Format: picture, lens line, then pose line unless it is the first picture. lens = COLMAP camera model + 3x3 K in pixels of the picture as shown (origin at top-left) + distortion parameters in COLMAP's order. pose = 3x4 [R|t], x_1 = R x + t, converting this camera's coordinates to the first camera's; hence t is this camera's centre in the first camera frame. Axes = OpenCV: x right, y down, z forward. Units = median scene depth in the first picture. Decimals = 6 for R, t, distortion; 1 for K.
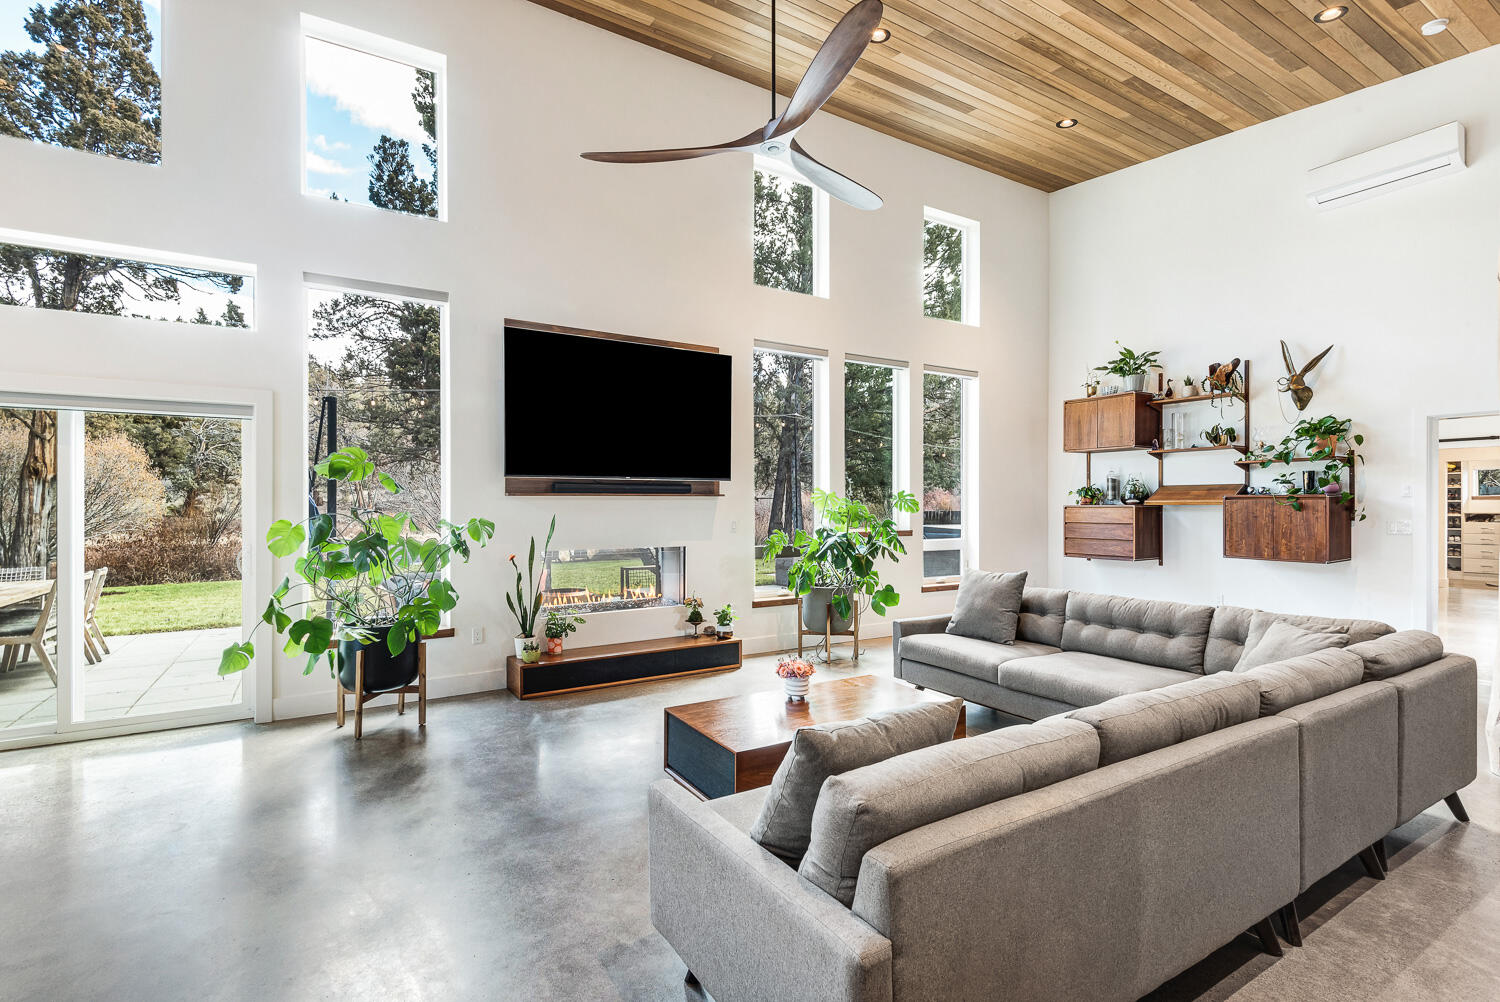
lens RADIAL K [[693.8, 0, 760.5], [0, 693.8, 504.9], [0, 0, 1]] dist [0.026991, -0.013584]
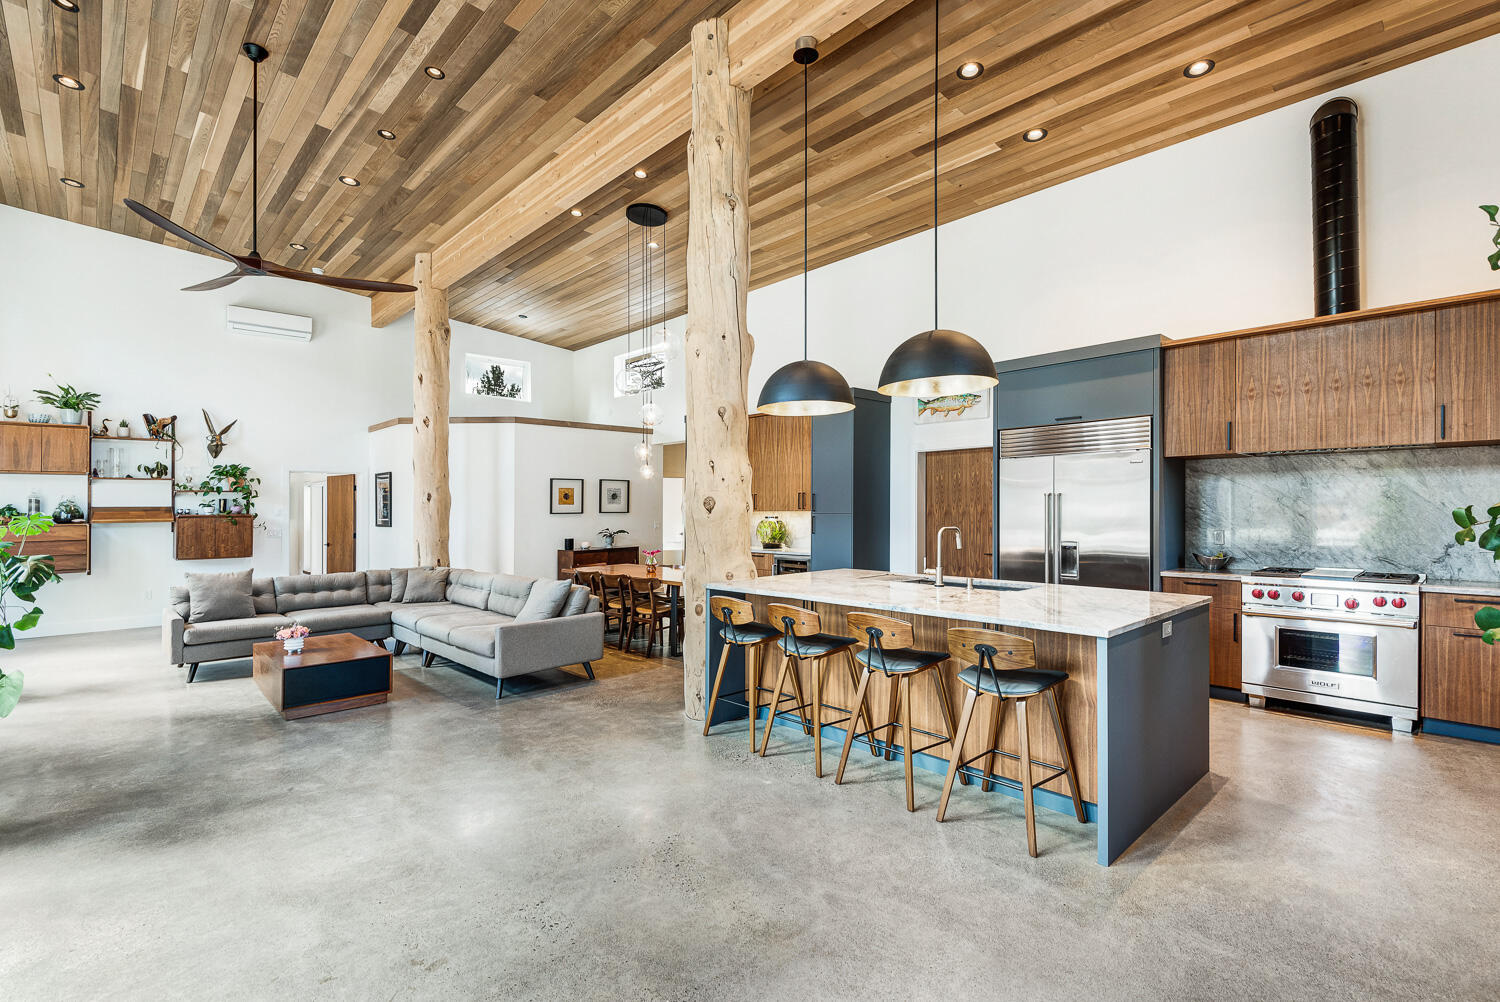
lens RADIAL K [[693.8, 0, 749.0], [0, 693.8, 502.9], [0, 0, 1]] dist [0.026991, -0.013584]
pose [[-0.194018, 0.012474, 0.980919, -0.963636], [0.011288, 0.999881, -0.010482, -0.011366], [-0.980933, 0.009039, -0.194136, 0.181629]]
